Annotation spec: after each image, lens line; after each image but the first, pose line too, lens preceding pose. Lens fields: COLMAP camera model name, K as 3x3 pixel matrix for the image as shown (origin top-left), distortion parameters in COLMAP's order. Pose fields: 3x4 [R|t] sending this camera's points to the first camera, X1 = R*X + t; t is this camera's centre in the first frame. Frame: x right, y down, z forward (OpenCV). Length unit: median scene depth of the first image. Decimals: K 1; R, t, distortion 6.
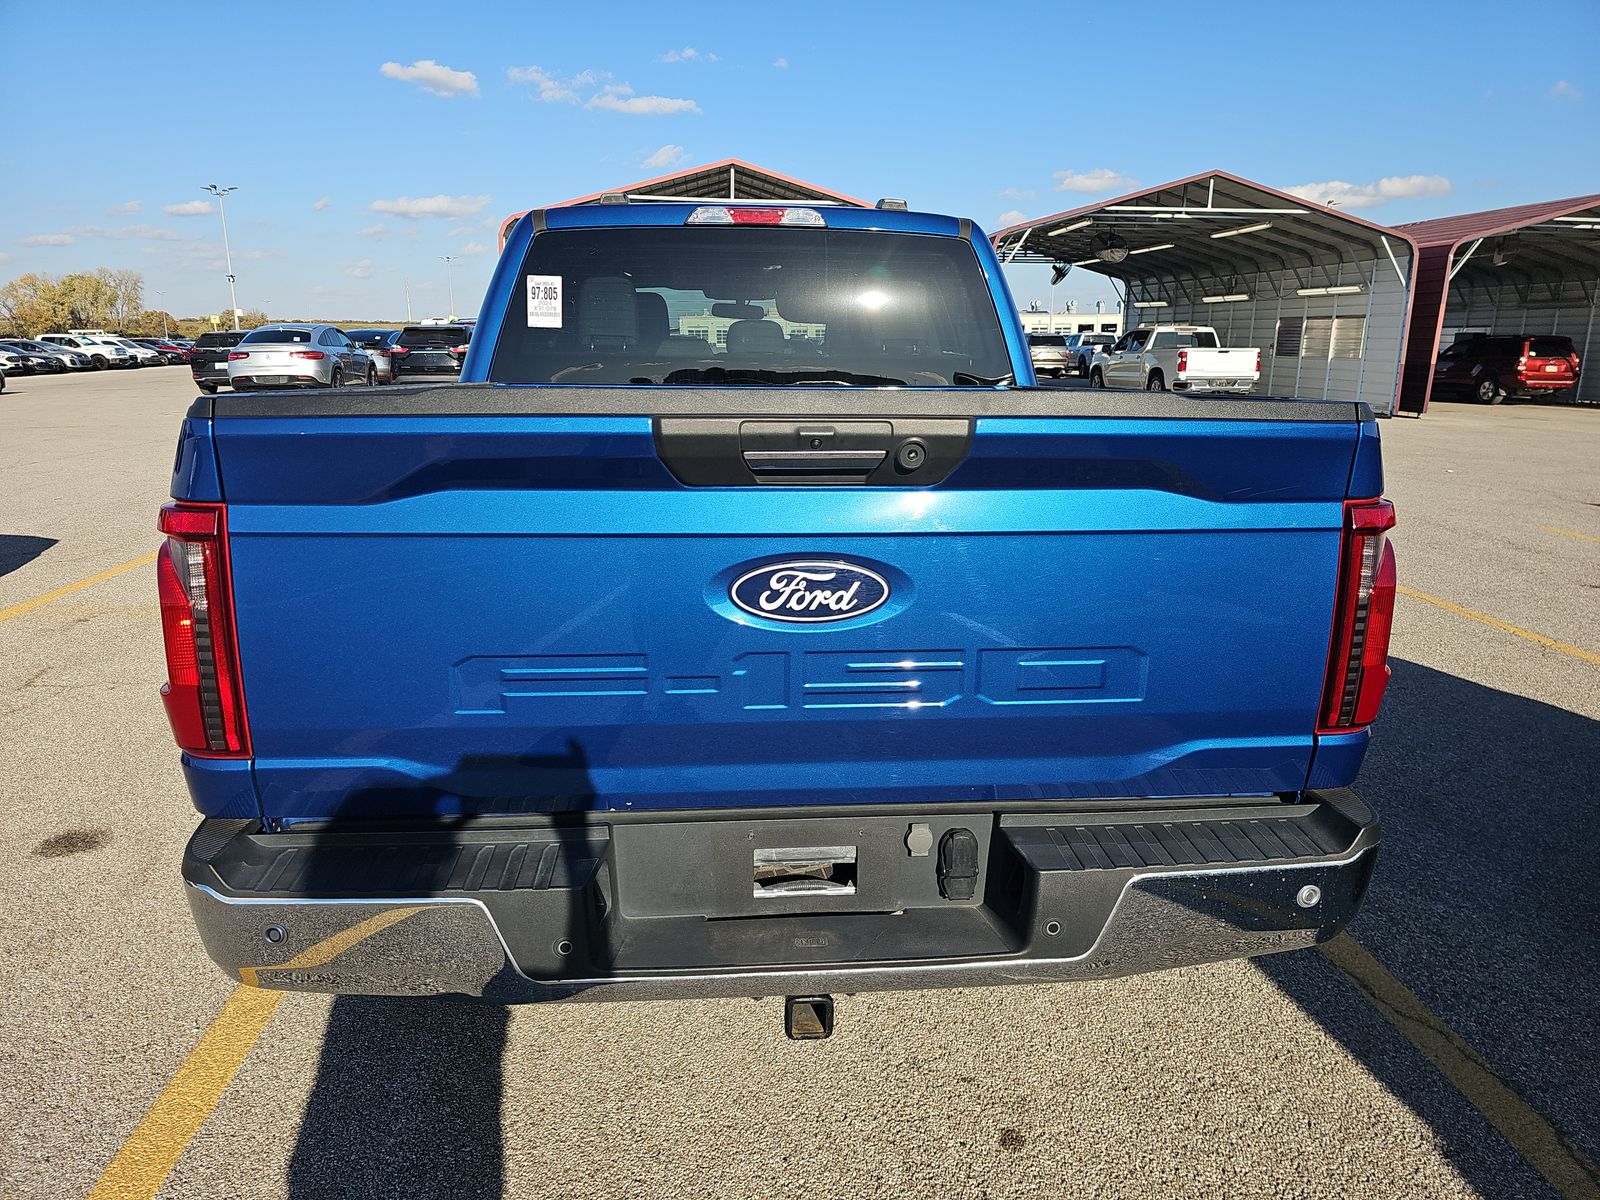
lens RADIAL K [[1063.1, 0, 802.0], [0, 1063.1, 598.2], [0, 0, 1]] dist [0.058216, -0.055211]
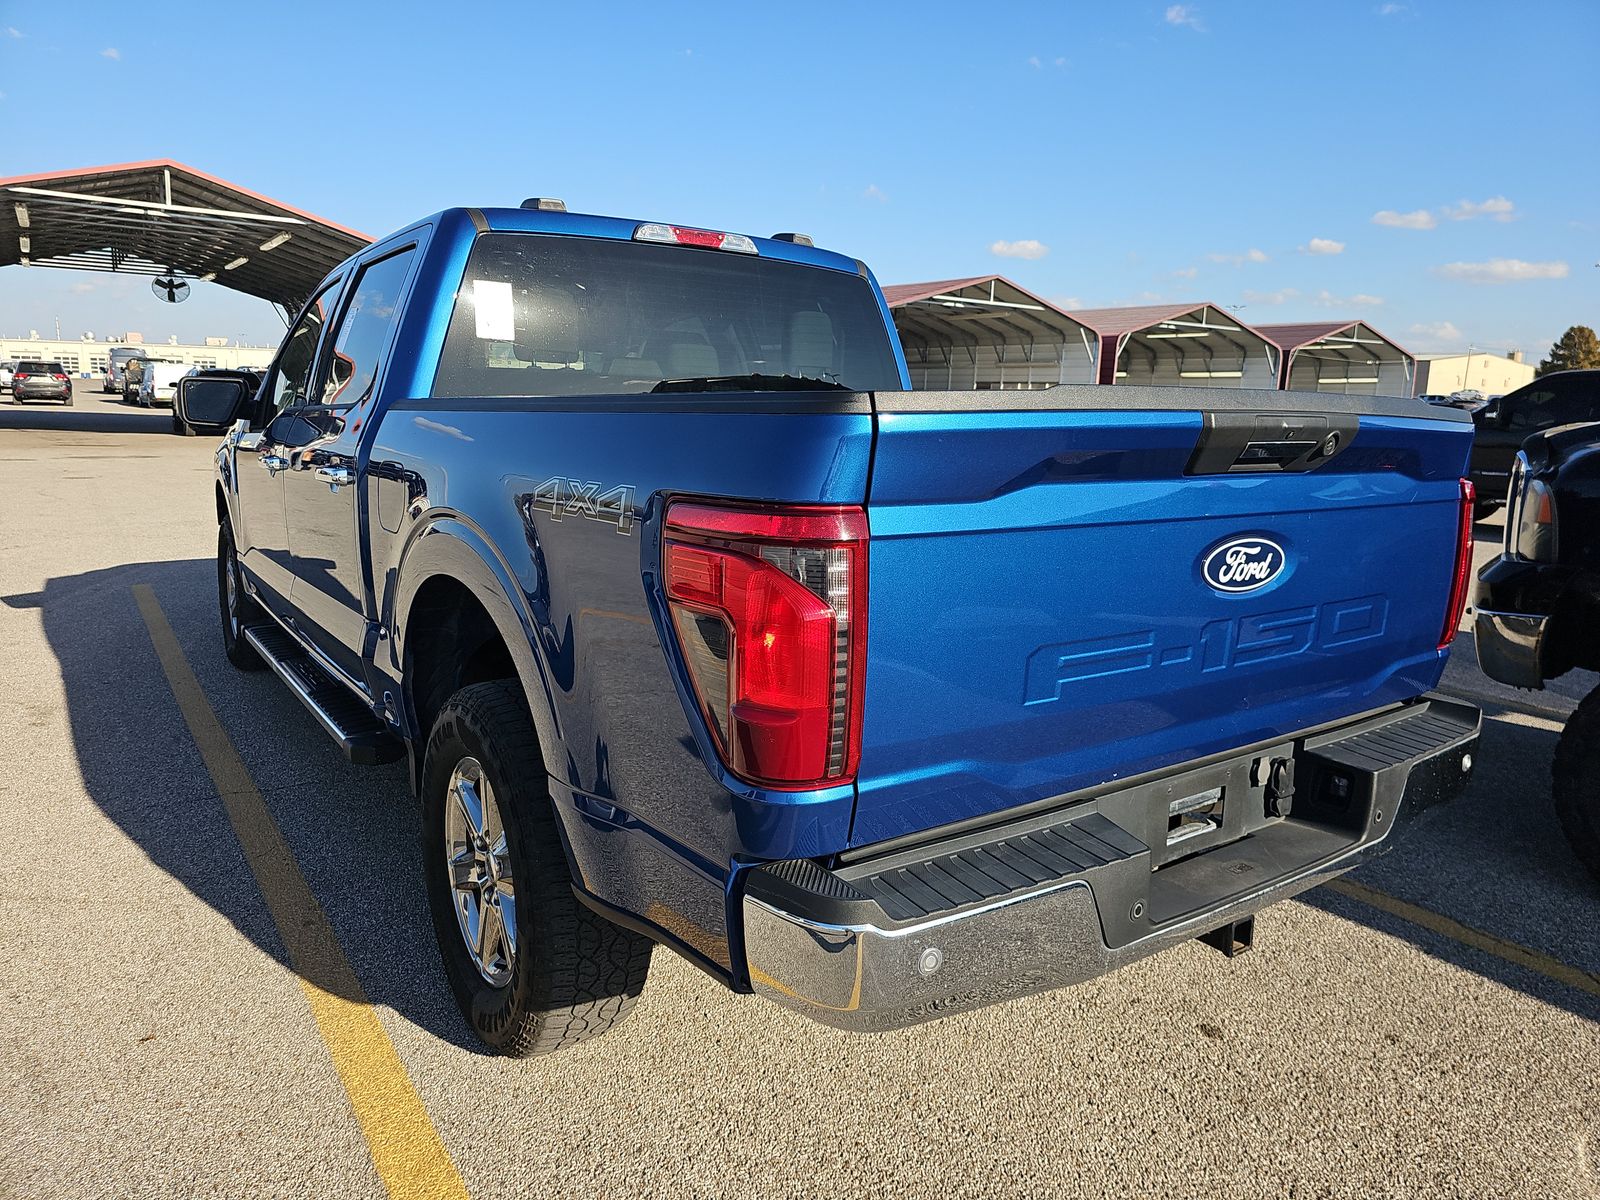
lens RADIAL K [[1063.1, 0, 802.0], [0, 1063.1, 598.2], [0, 0, 1]] dist [0.058216, -0.055211]
pose [[0.861712, -0.076363, 0.501619, -0.073489], [0.095879, 0.995306, -0.013188, -0.000019], [-0.498257, 0.059459, 0.864988, 0.016311]]
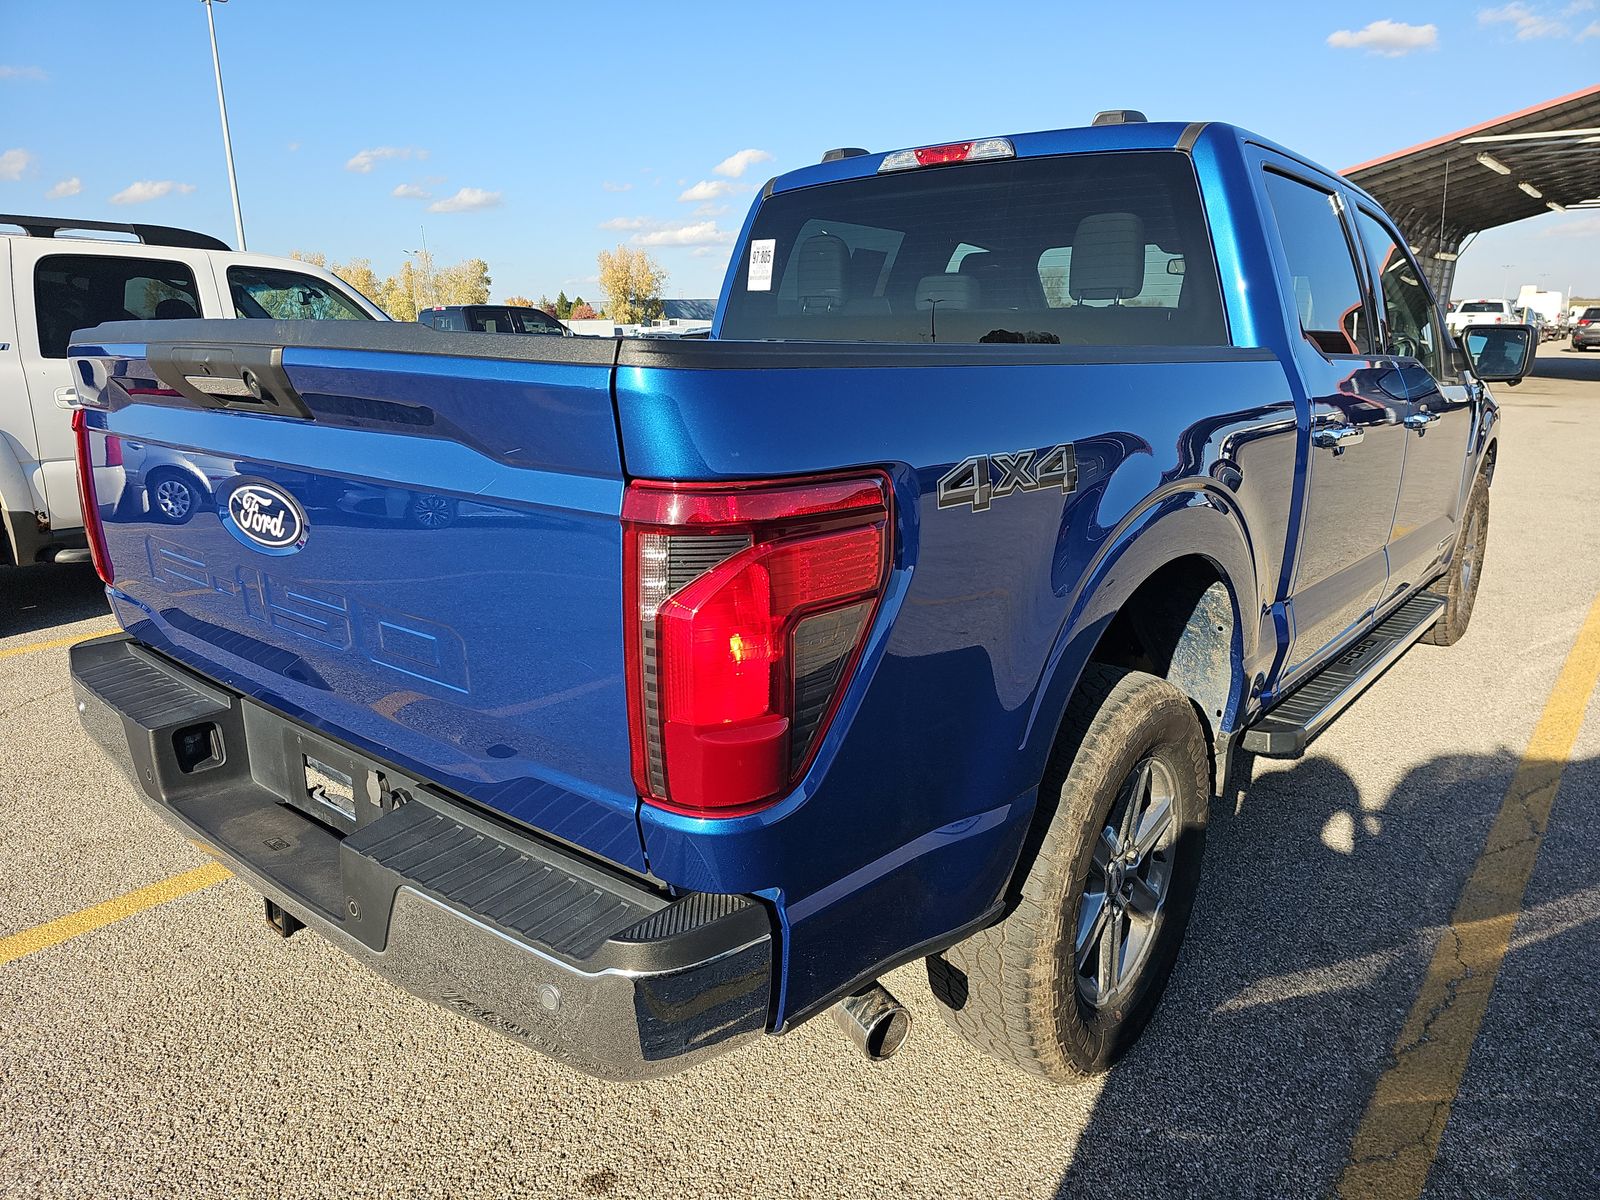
lens RADIAL K [[1063.1, 0, 802.0], [0, 1063.1, 598.2], [0, 0, 1]] dist [0.058216, -0.055211]
pose [[0.715588, 0.160137, -0.679919, 0.082150], [-0.150746, 0.985834, 0.073532, -0.006117], [0.682063, 0.049876, 0.729591, 0.043050]]
